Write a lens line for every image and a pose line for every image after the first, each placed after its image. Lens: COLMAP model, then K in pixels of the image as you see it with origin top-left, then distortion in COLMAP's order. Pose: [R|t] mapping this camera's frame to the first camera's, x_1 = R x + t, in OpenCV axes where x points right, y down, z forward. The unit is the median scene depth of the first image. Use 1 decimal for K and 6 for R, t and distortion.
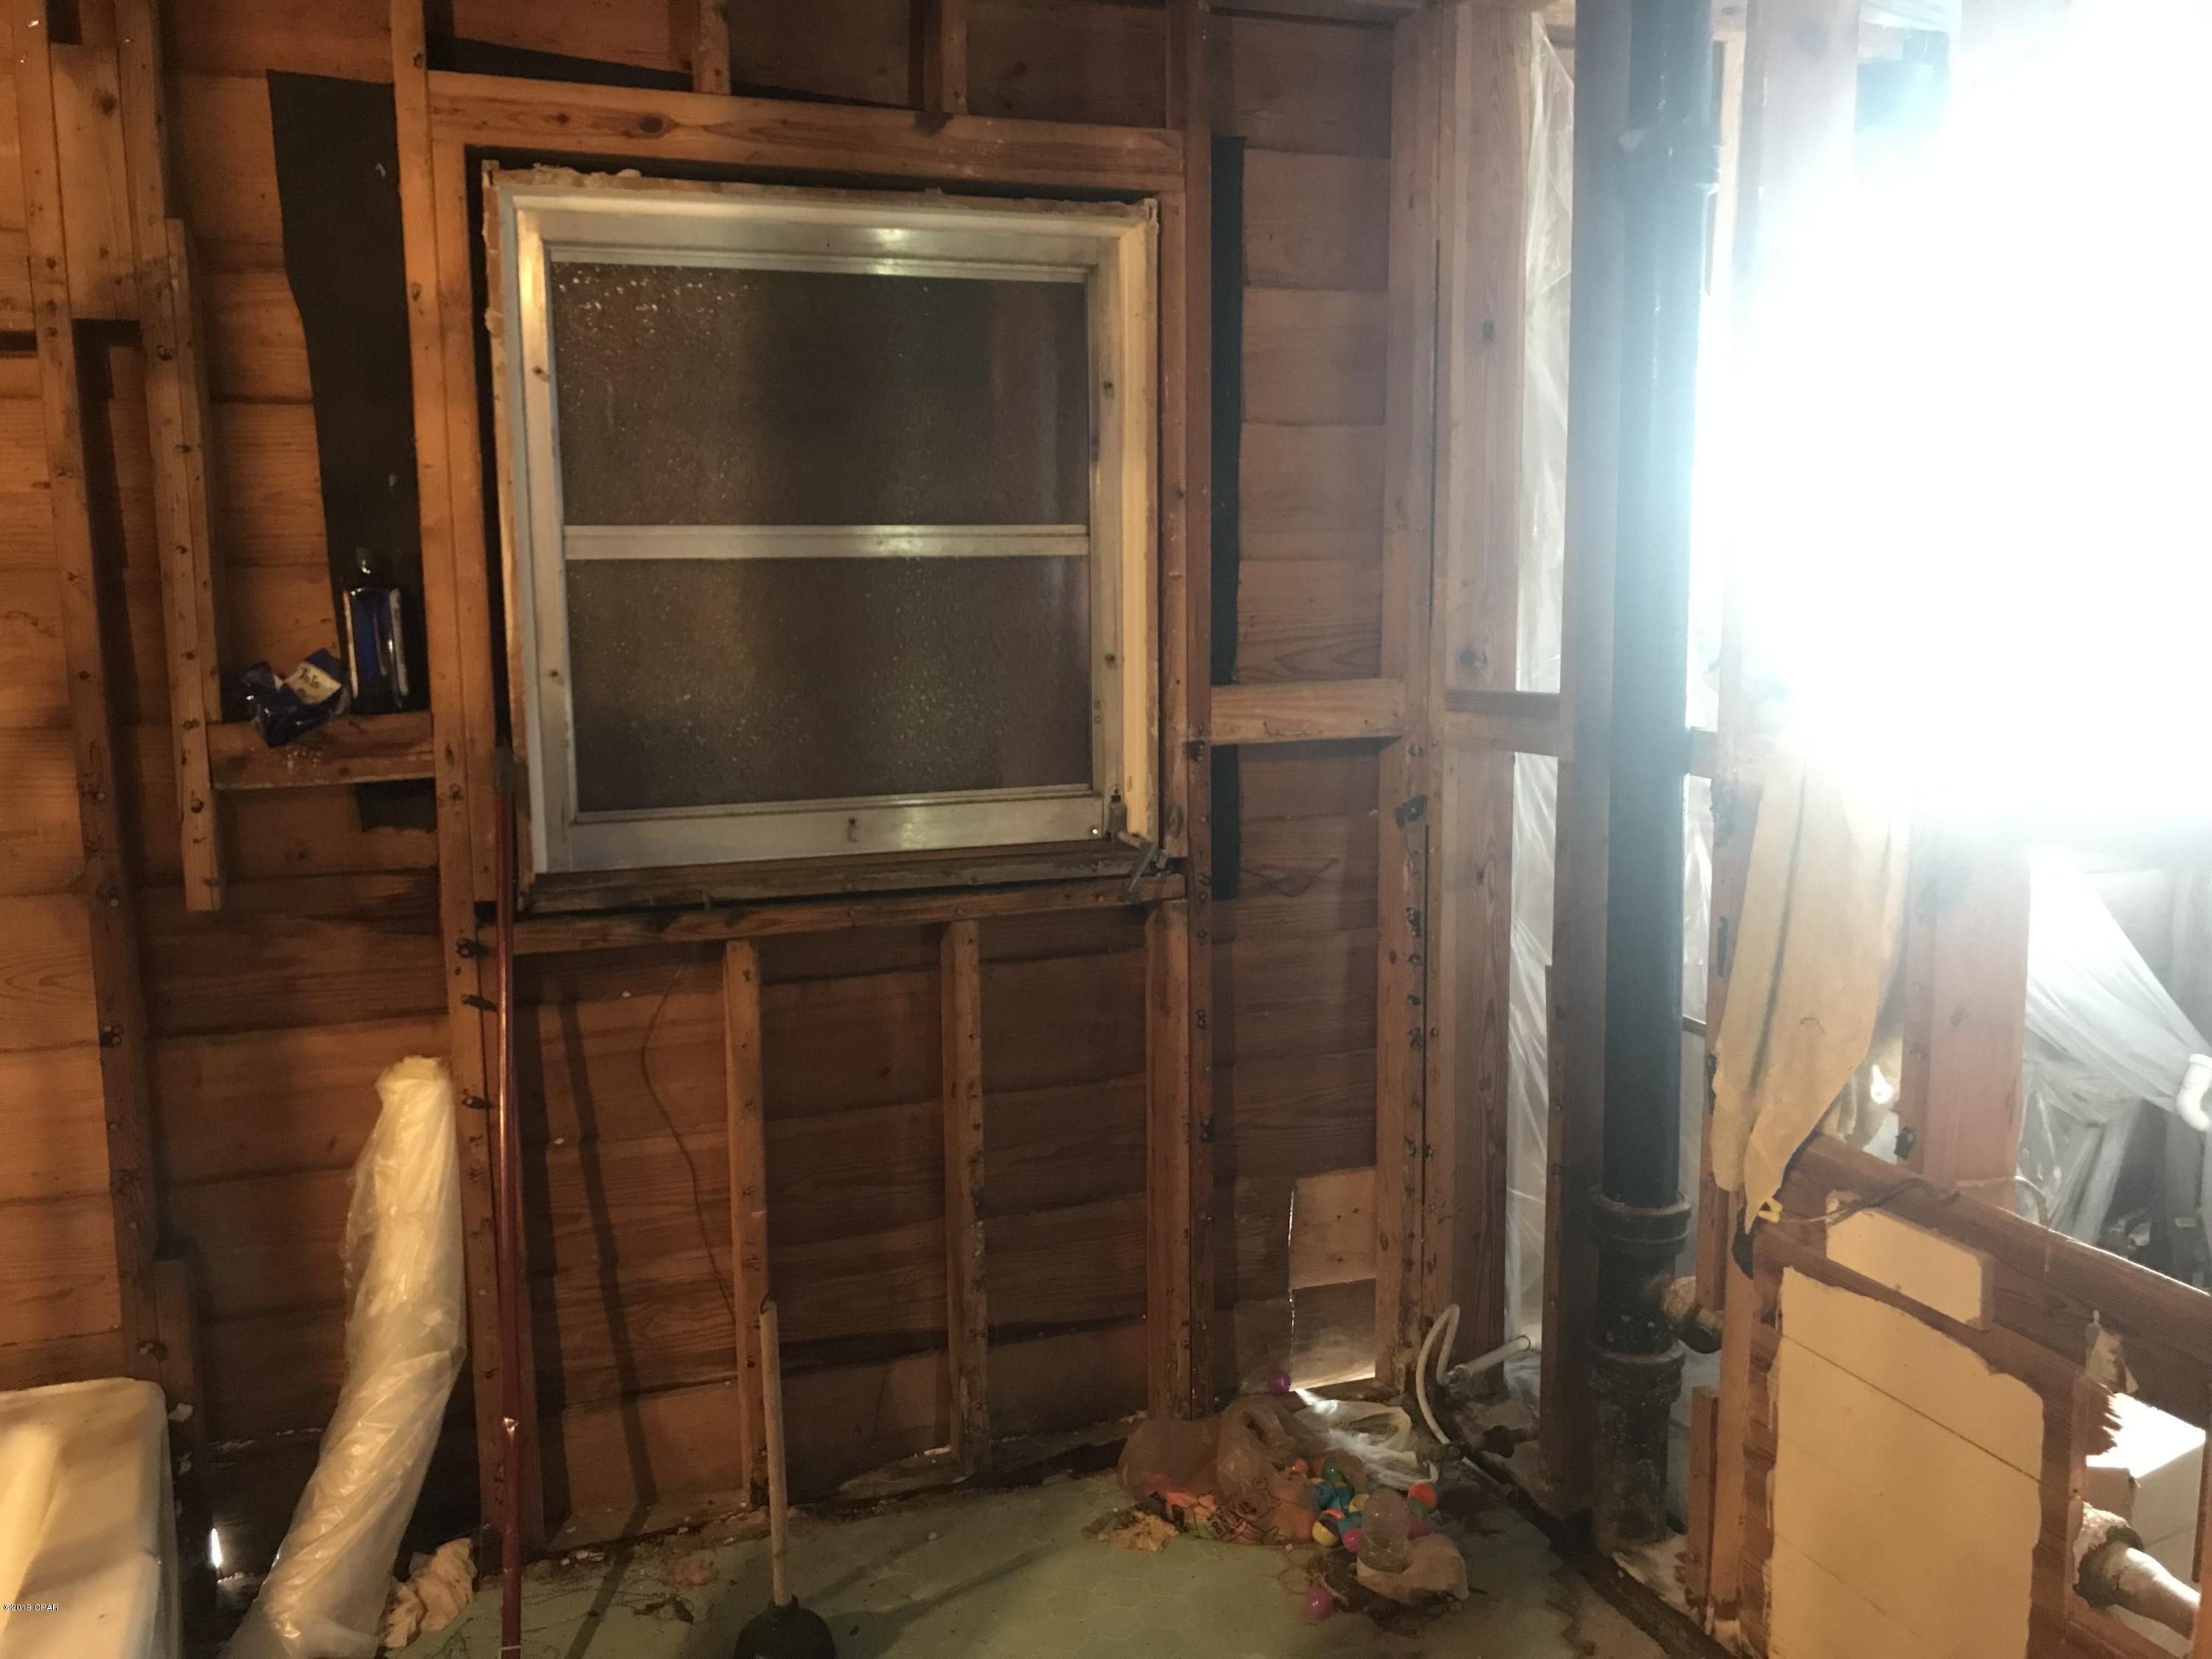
lens RADIAL K [[1807.2, 0, 1100.3], [0, 1807.2, 829.9], [0, 0, 1]] dist [0.036276, -0.033334]
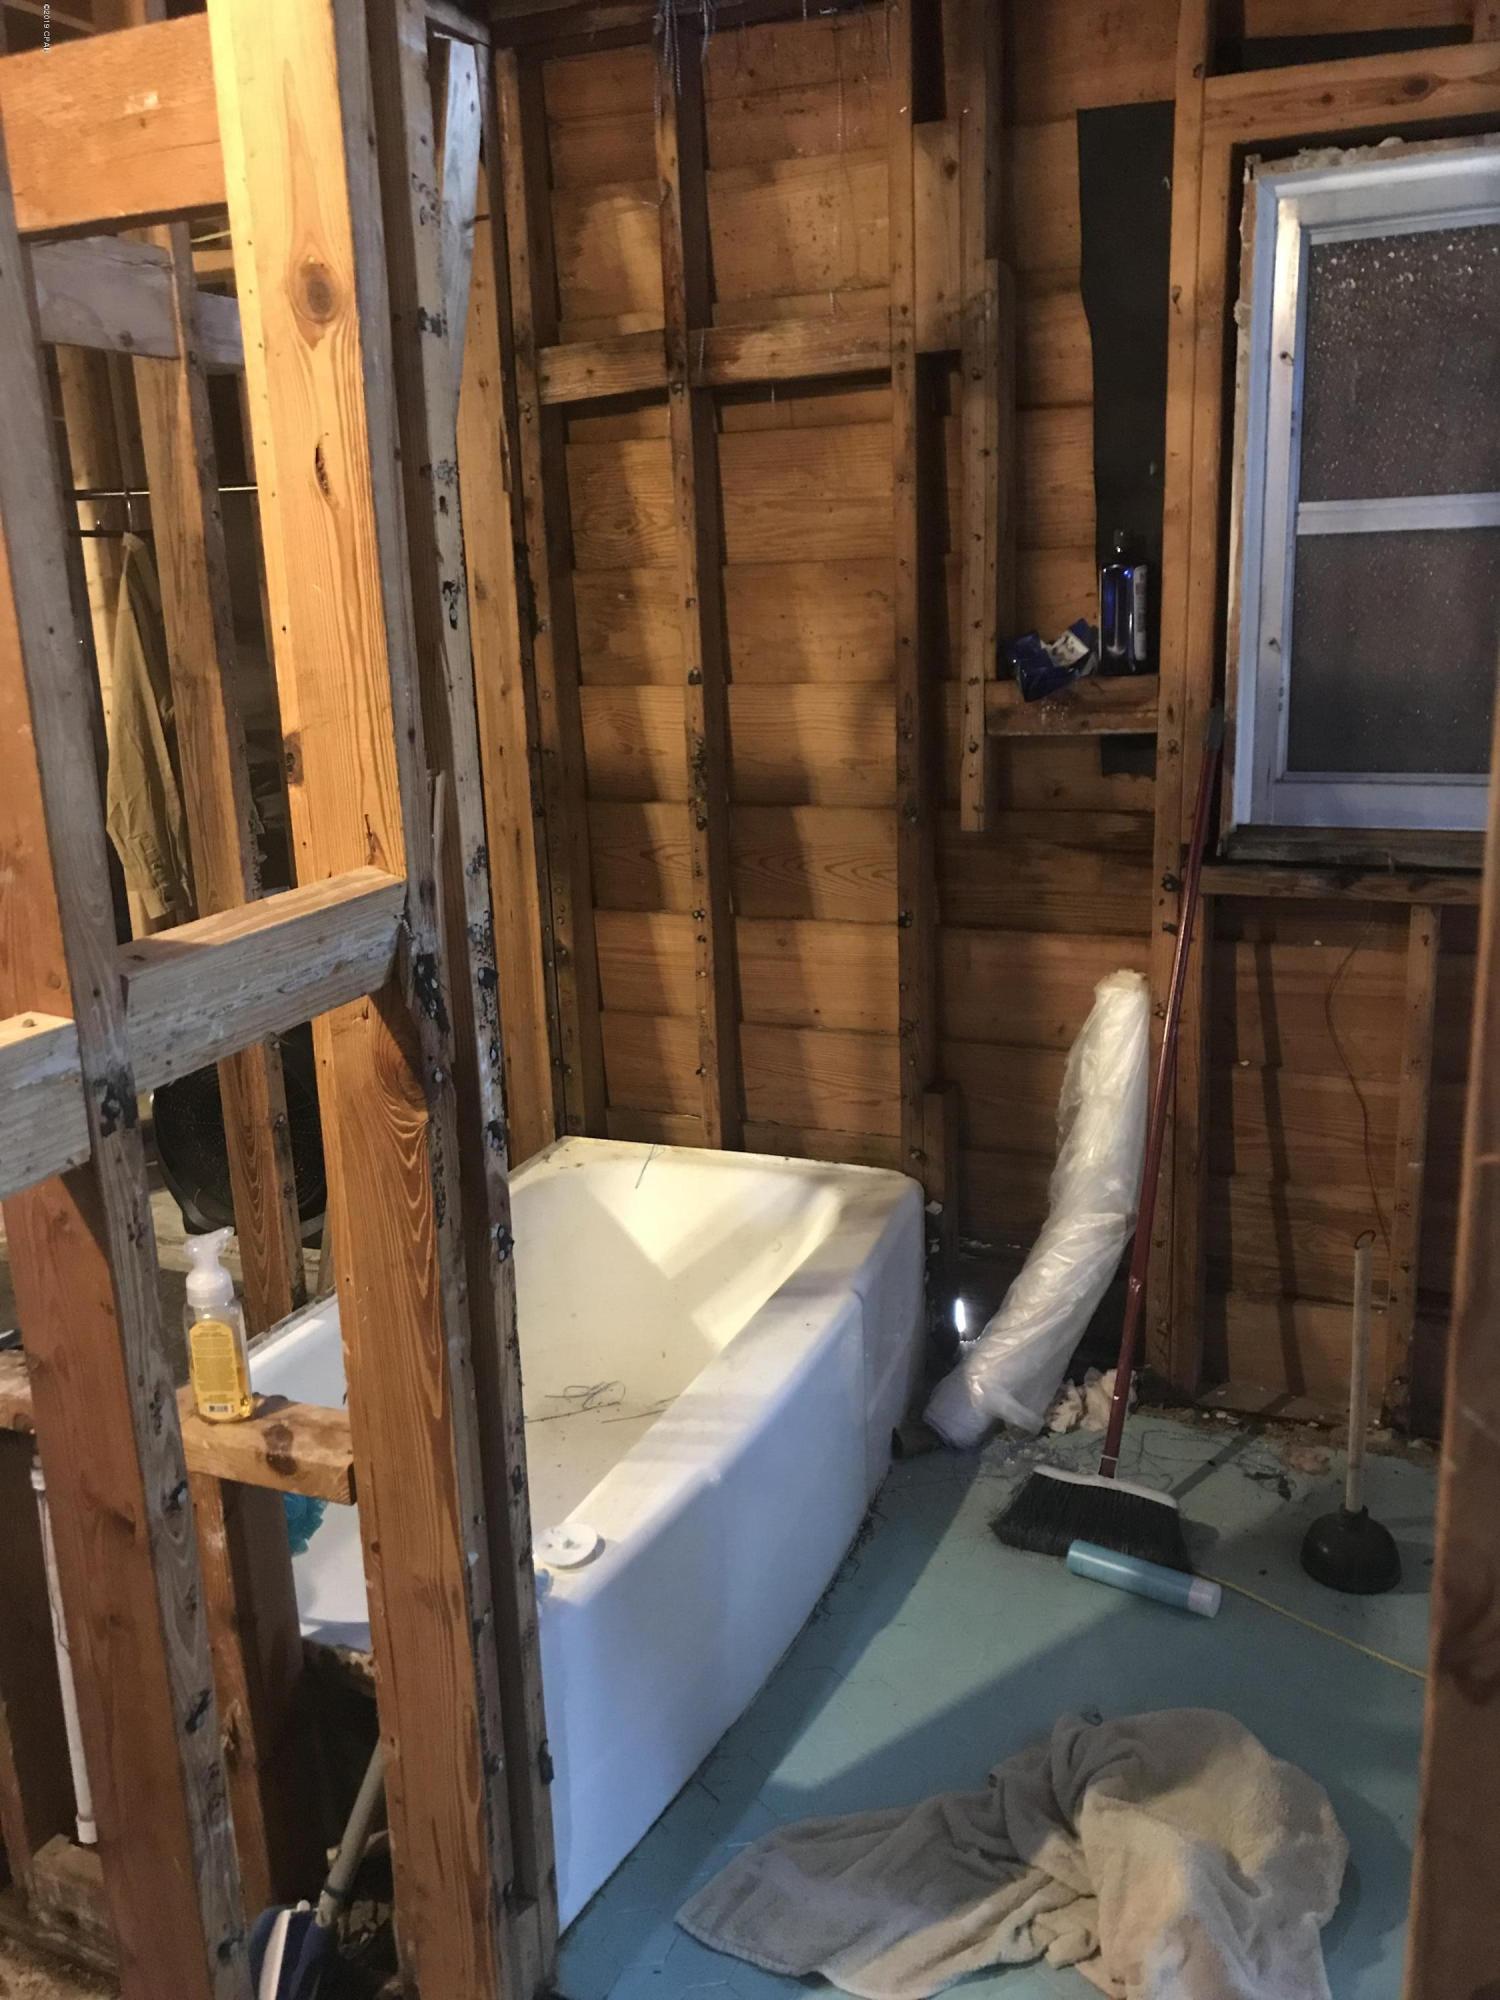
lens RADIAL K [[1634.0, 0, 755.7], [0, 1634.0, 989.3], [0, 0, 1]] dist [0.036276, -0.033334]
pose [[0.735895, 0.153417, -0.659486, 0.159644], [-0.070018, 0.986013, 0.151247, -0.008026], [0.673466, -0.065126, 0.736344, 0.048385]]
